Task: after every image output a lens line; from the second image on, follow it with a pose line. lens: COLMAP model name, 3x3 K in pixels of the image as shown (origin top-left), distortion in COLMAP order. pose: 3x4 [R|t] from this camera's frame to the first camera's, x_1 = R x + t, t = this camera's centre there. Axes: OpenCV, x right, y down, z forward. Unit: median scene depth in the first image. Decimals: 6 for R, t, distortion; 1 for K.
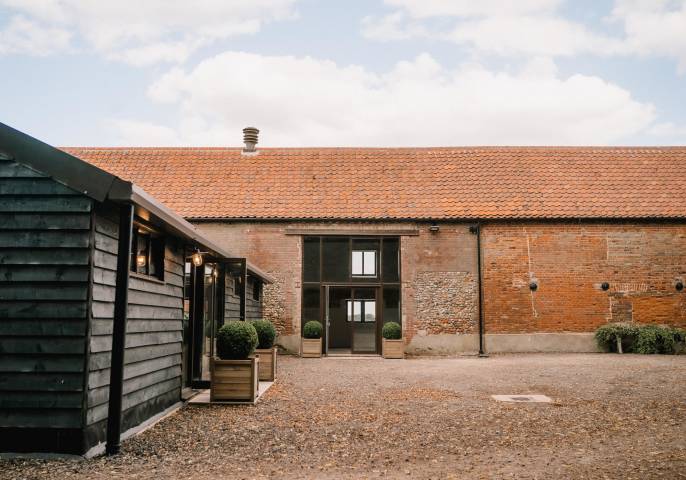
lens RADIAL K [[745.3, 0, 343.0], [0, 745.3, 240.0], [0, 0, 1]] dist [0.067831, -0.005904]
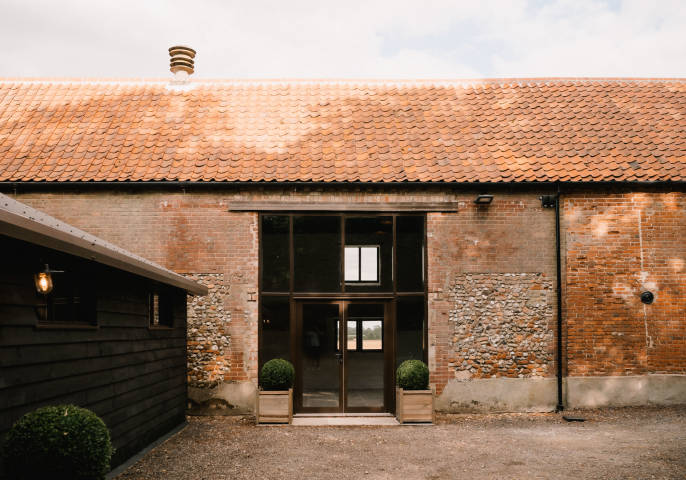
lens RADIAL K [[1034.7, 0, 343.0], [0, 1034.7, 240.0], [0, 0, 1]] dist [-0.015224, -0.016990]
pose [[0.999922, -0.005182, 0.011386, 0.001843], [0.005116, 0.999970, 0.005824, 0.010737], [-0.011416, -0.005766, 0.999918, 0.179492]]
